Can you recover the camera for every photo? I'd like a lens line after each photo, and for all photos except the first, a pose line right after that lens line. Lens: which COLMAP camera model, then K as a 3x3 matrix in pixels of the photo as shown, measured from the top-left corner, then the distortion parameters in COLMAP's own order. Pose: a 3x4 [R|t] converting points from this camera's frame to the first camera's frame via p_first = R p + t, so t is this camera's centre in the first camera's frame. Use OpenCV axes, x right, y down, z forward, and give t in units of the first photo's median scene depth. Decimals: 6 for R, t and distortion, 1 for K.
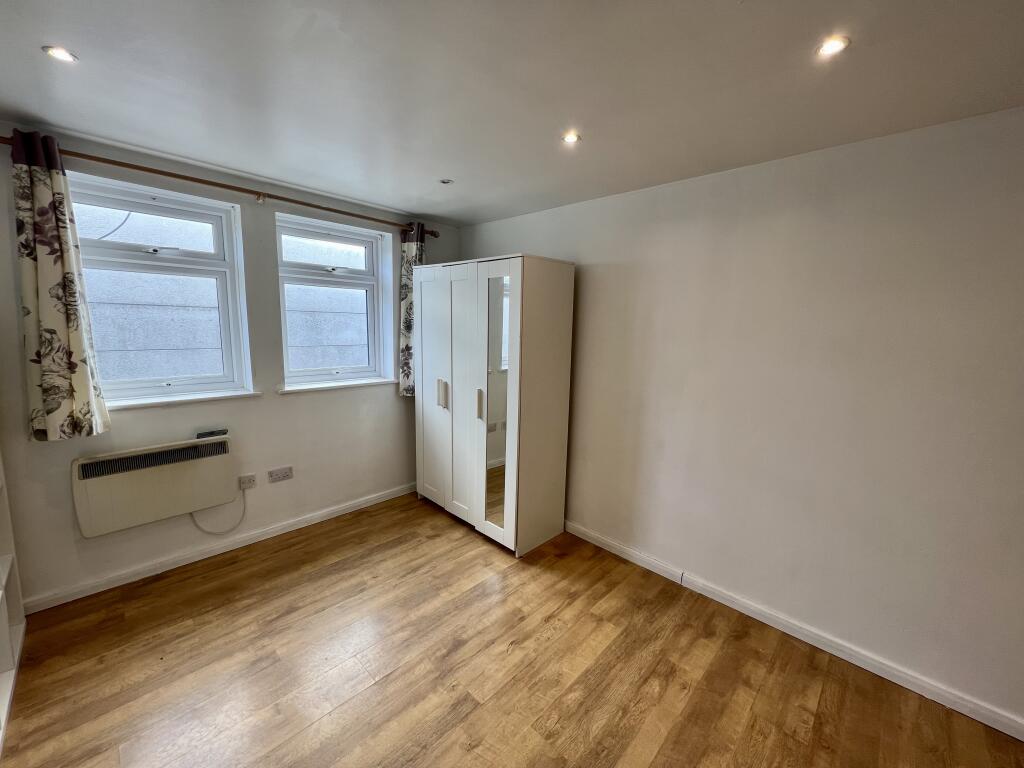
lens RADIAL K [[406.5, 0, 511.4], [0, 406.5, 383.8], [0, 0, 1]] dist [-0.000471, 0.000289]
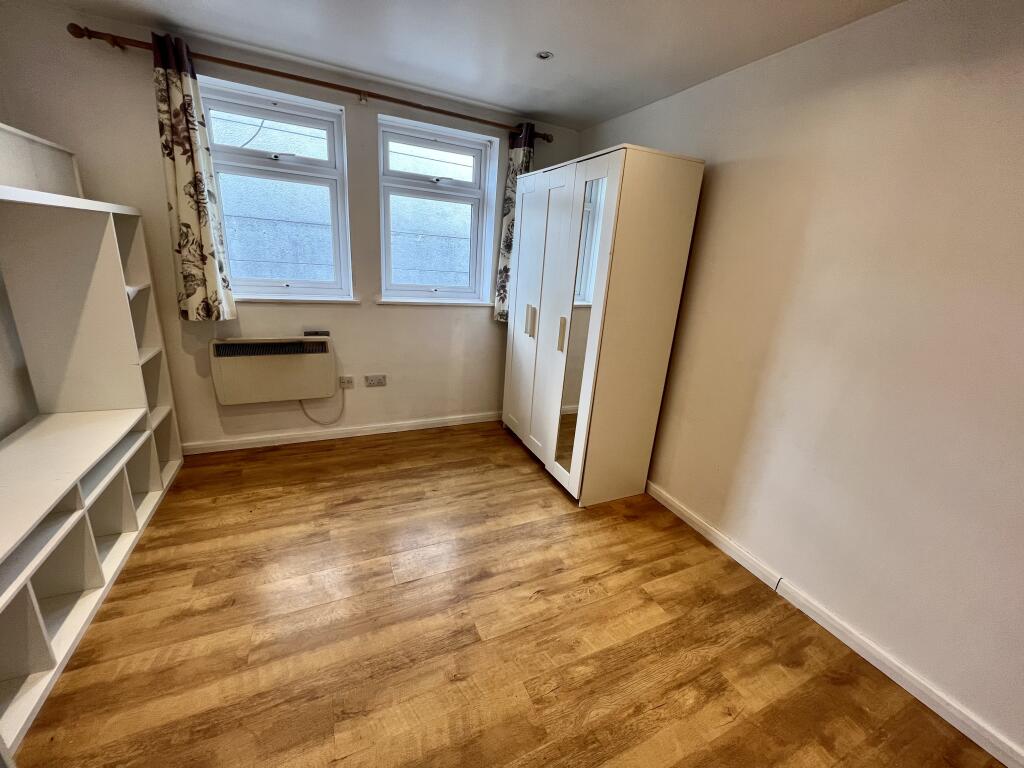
lens RADIAL K [[406.5, 0, 514.2], [0, 406.5, 382.2], [0, 0, 1]] dist [-0.000471, 0.000289]
pose [[0.933499, 0.145258, -0.327842, 0.158874], [-0.100281, 0.983550, 0.150243, 0.036151], [0.344273, -0.107376, 0.932709, 0.155066]]
